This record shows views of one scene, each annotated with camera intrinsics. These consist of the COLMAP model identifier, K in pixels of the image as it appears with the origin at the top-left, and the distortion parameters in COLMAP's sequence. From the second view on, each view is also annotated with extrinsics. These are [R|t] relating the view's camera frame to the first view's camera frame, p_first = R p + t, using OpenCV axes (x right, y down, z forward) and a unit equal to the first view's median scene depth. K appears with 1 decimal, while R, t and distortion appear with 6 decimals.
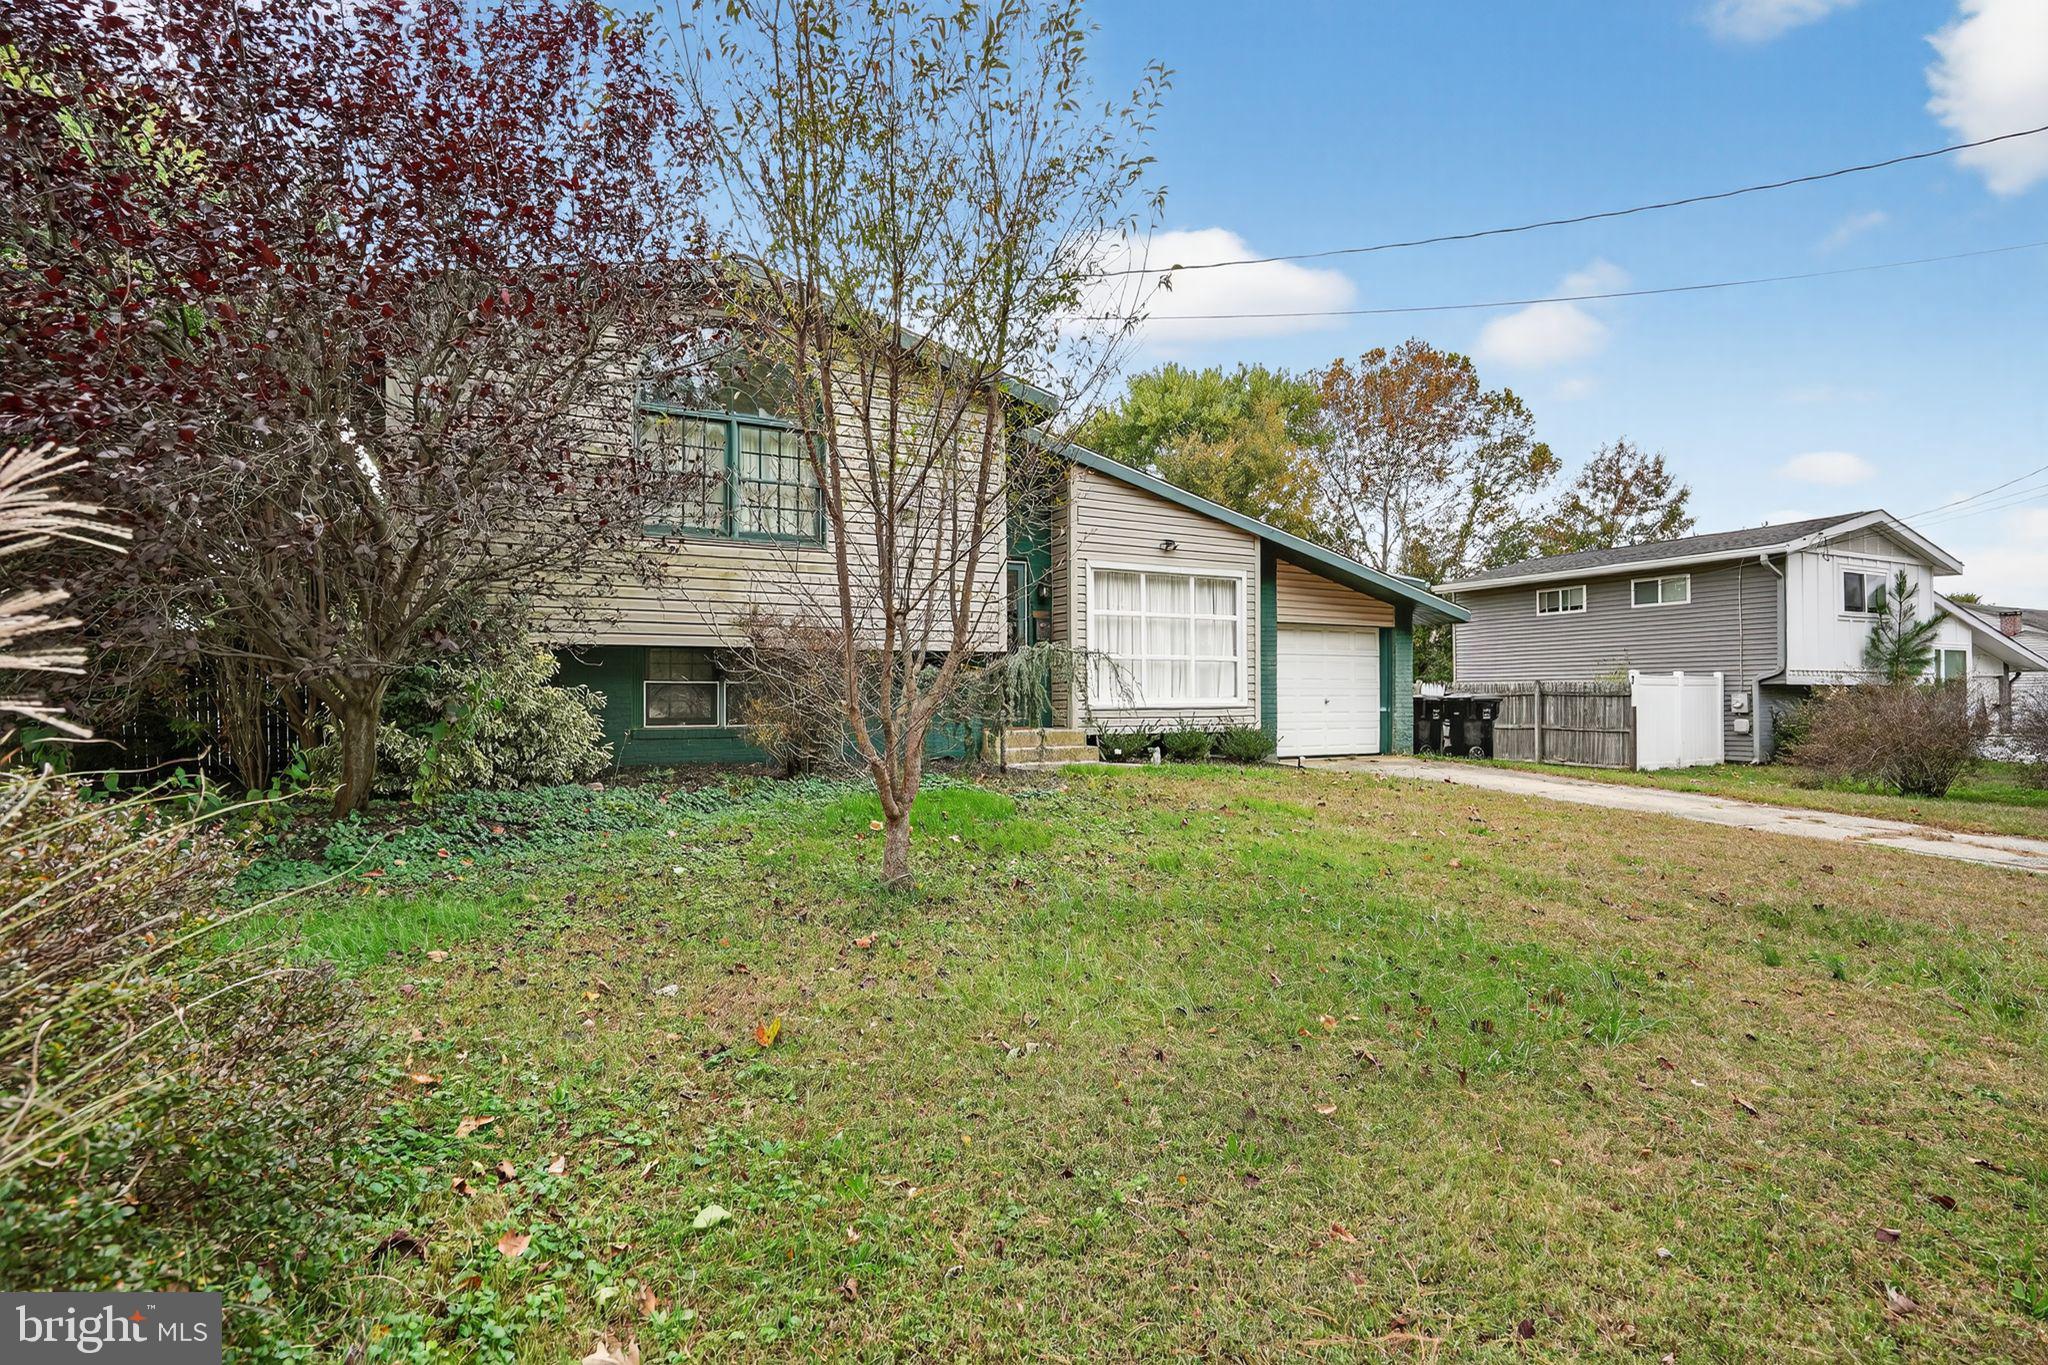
lens RADIAL K [[1055.1, 0, 1027.2], [0, 1055.1, 685.5], [0, 0, 1]] dist [0.000102, 0.001723]
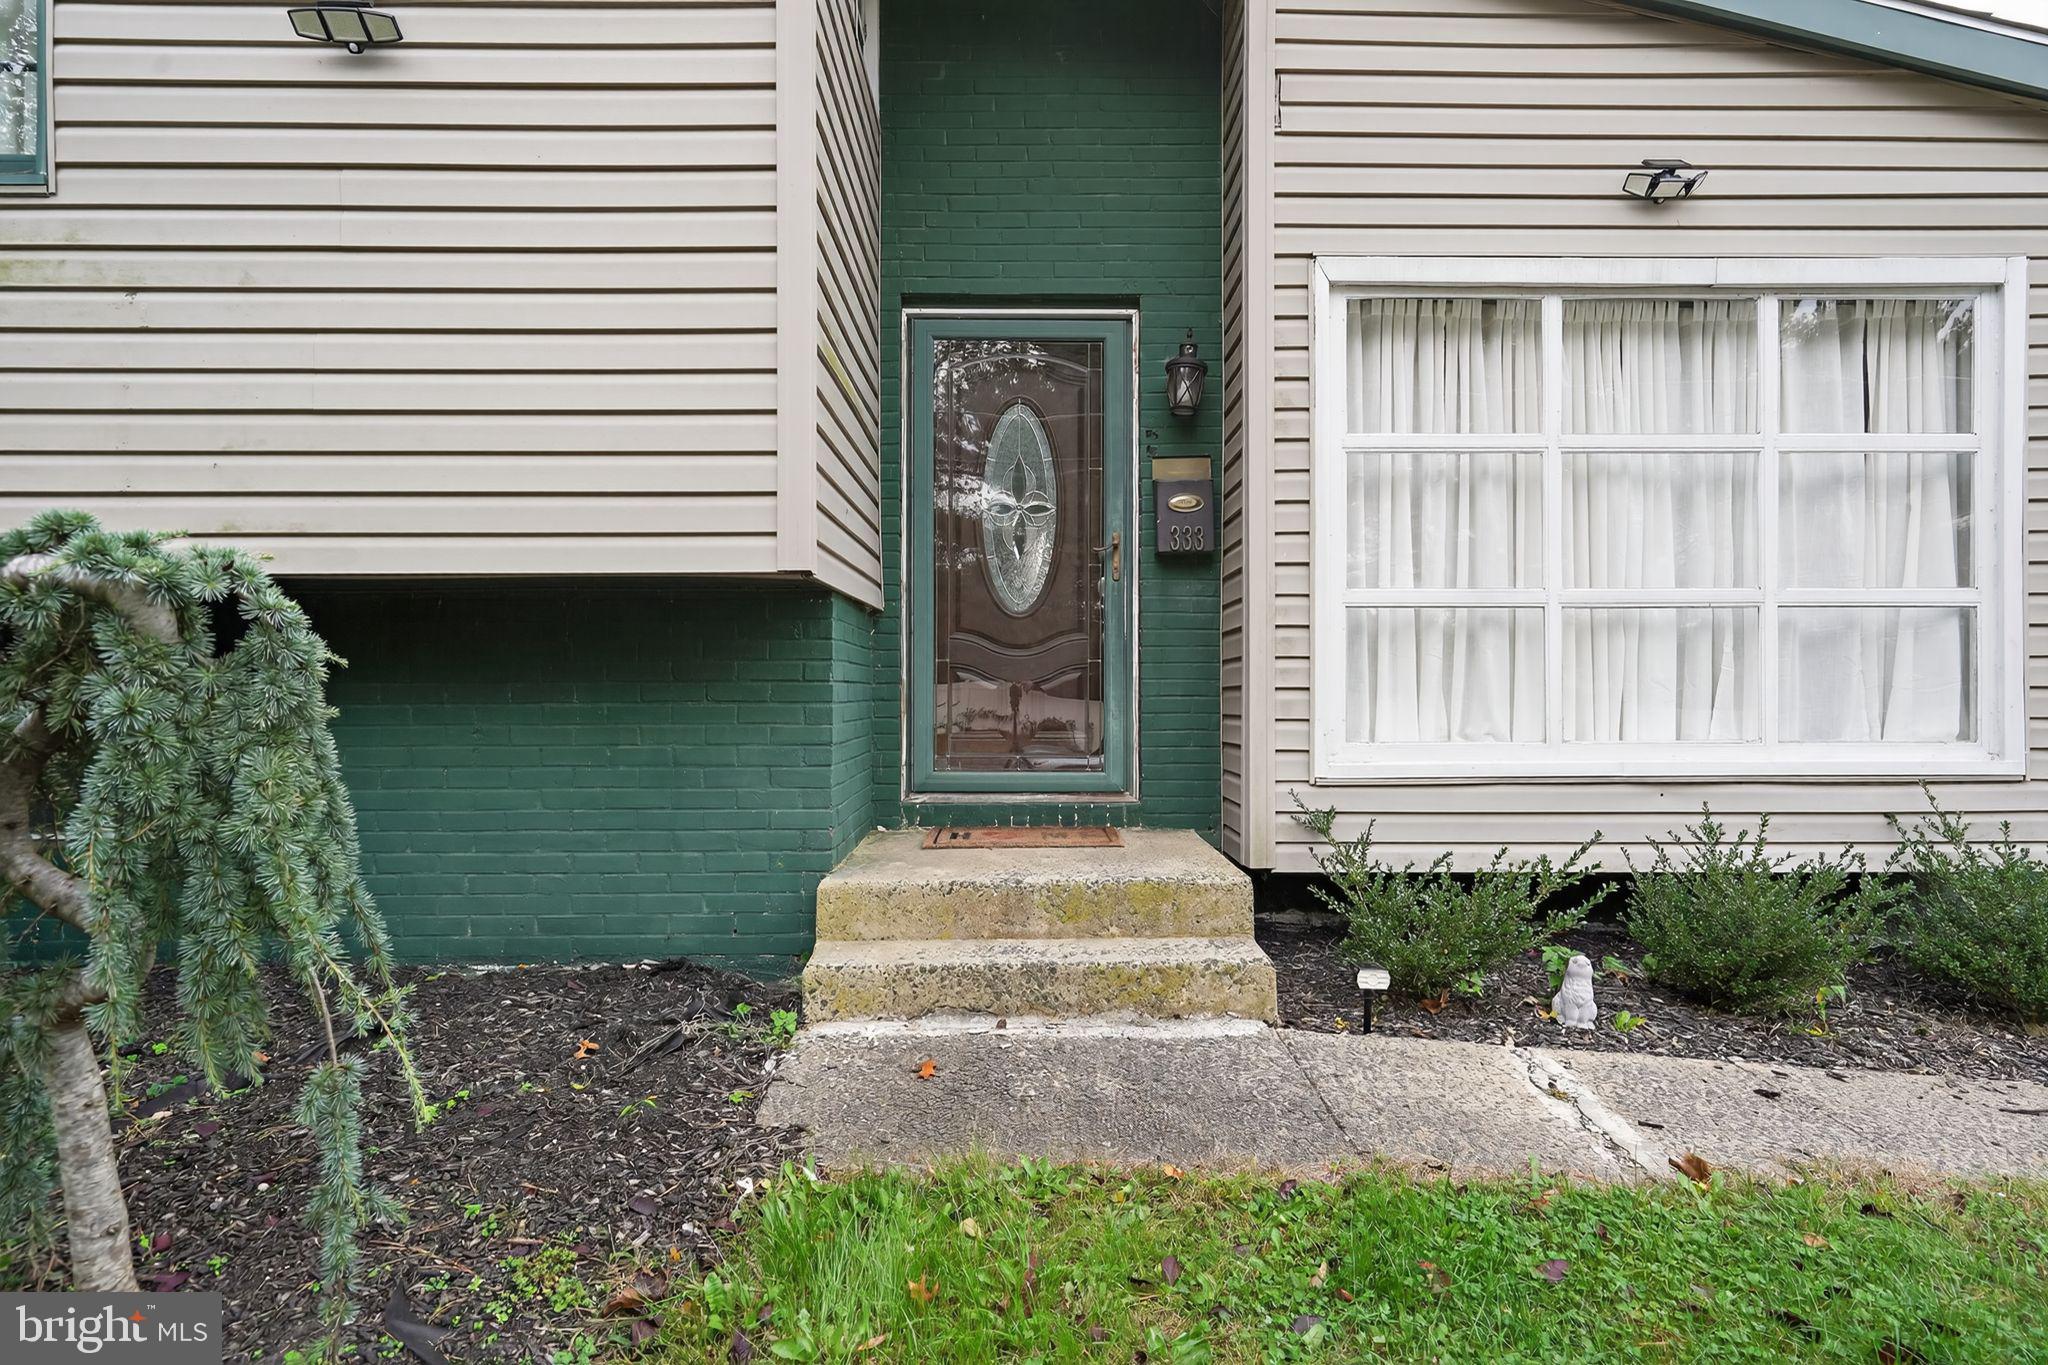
lens RADIAL K [[1055.1, 0, 1031.8], [0, 1055.1, 687.5], [0, 0, 1]] dist [0.000102, 0.001723]
pose [[0.888152, 0.001934, -0.459545, 0.097128], [0.003731, 0.999928, 0.011420, -0.005297], [0.459534, -0.011857, 0.888081, 0.576504]]
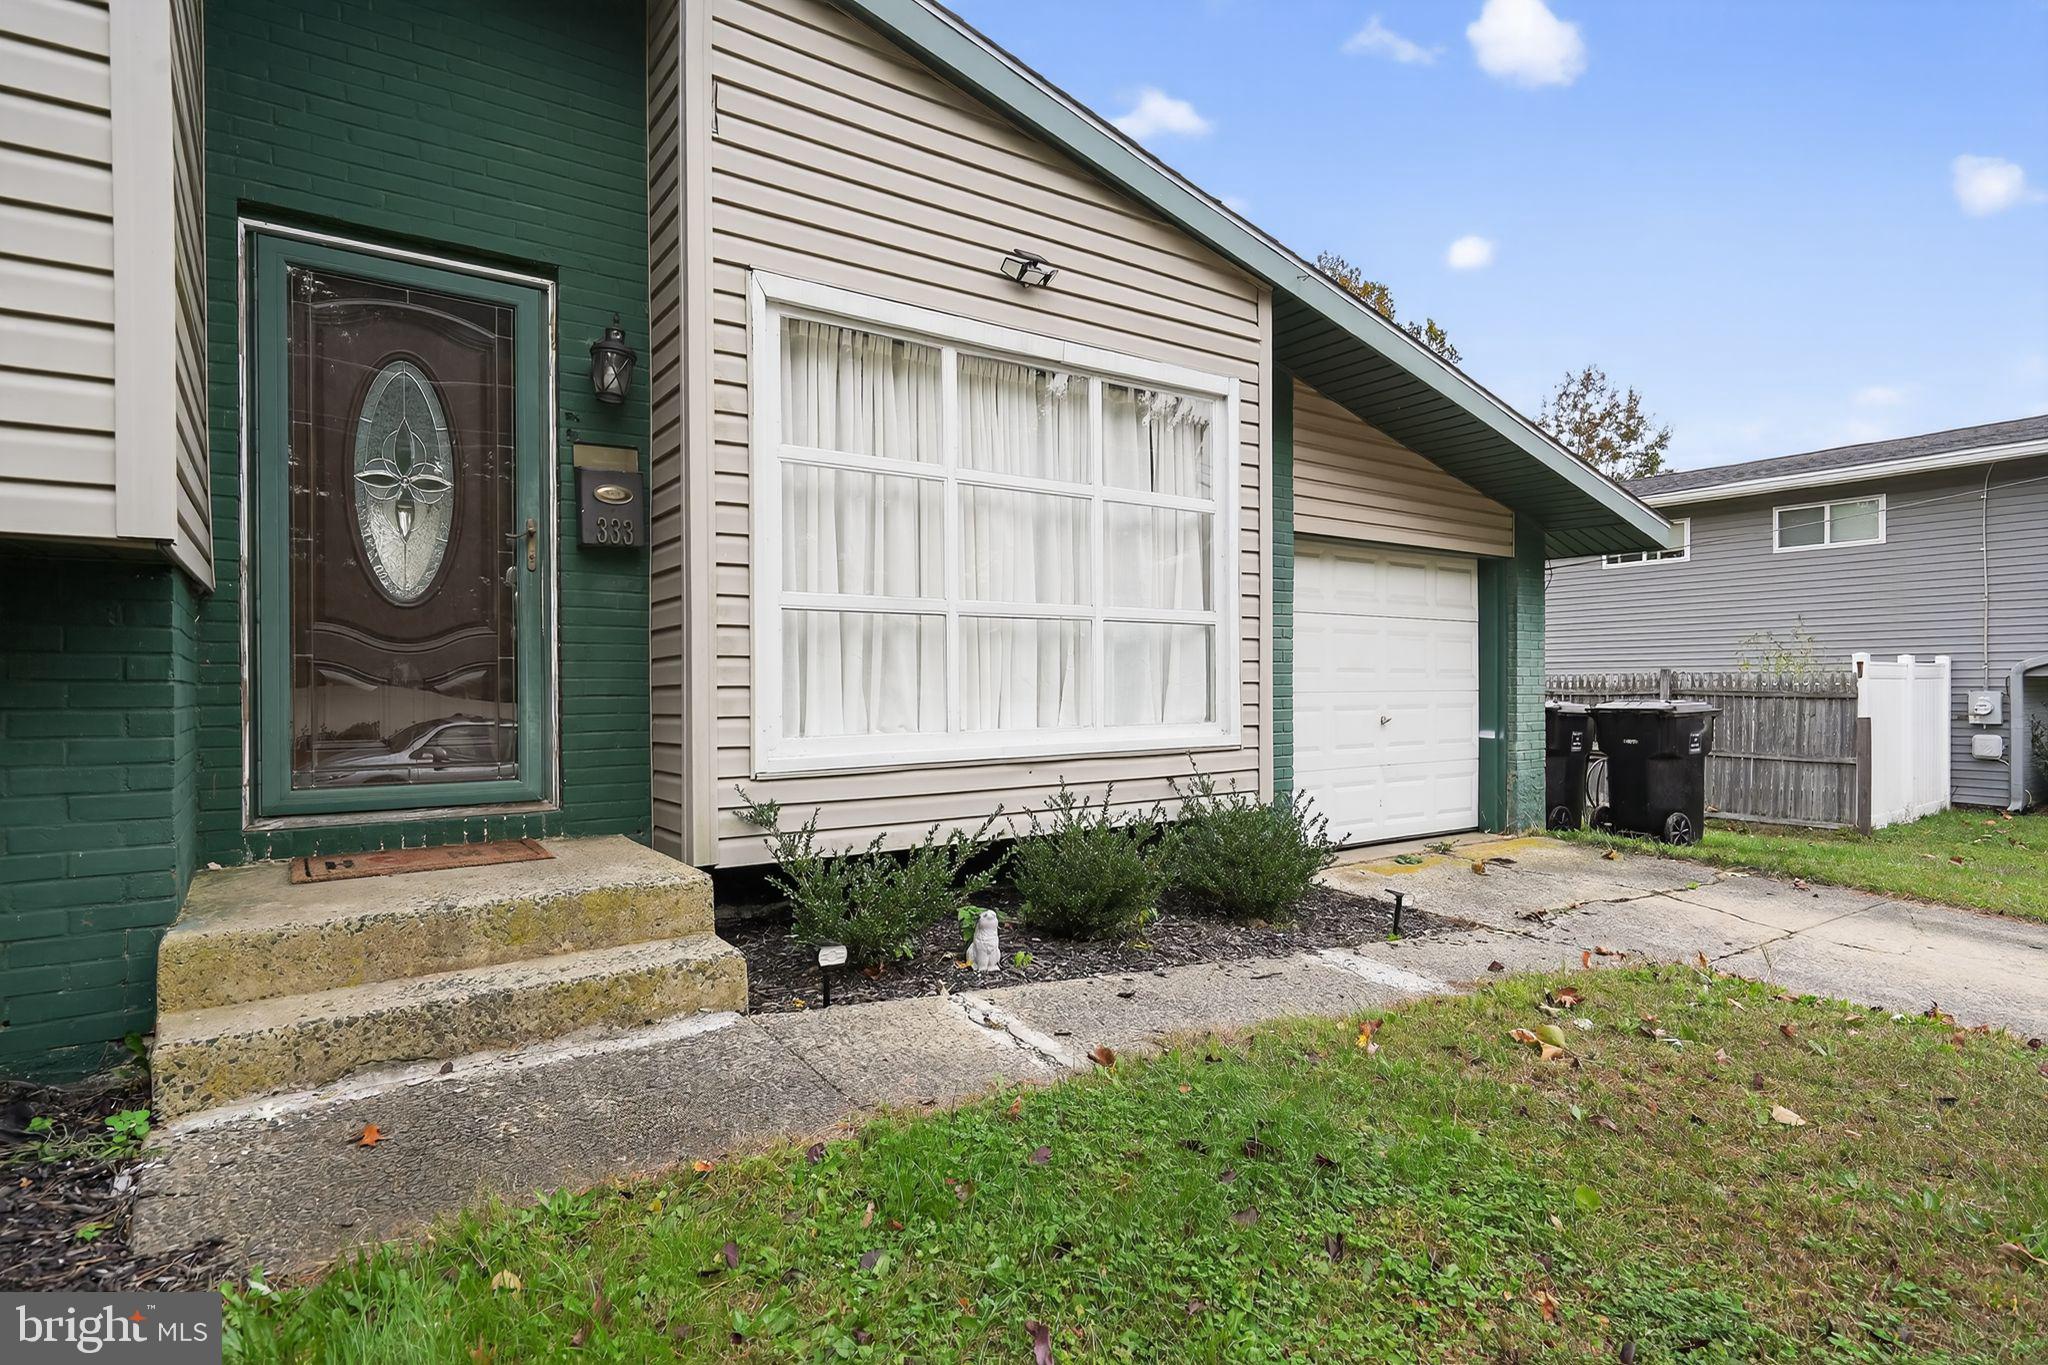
lens RADIAL K [[1055.1, 0, 1026.2], [0, 1055.1, 686.3], [0, 0, 1]] dist [0.000102, 0.001723]
pose [[0.992128, -0.004106, 0.125157, 0.077221], [0.002546, 0.999917, 0.012618, -0.005177], [-0.125199, -0.012200, 0.992057, 0.565544]]
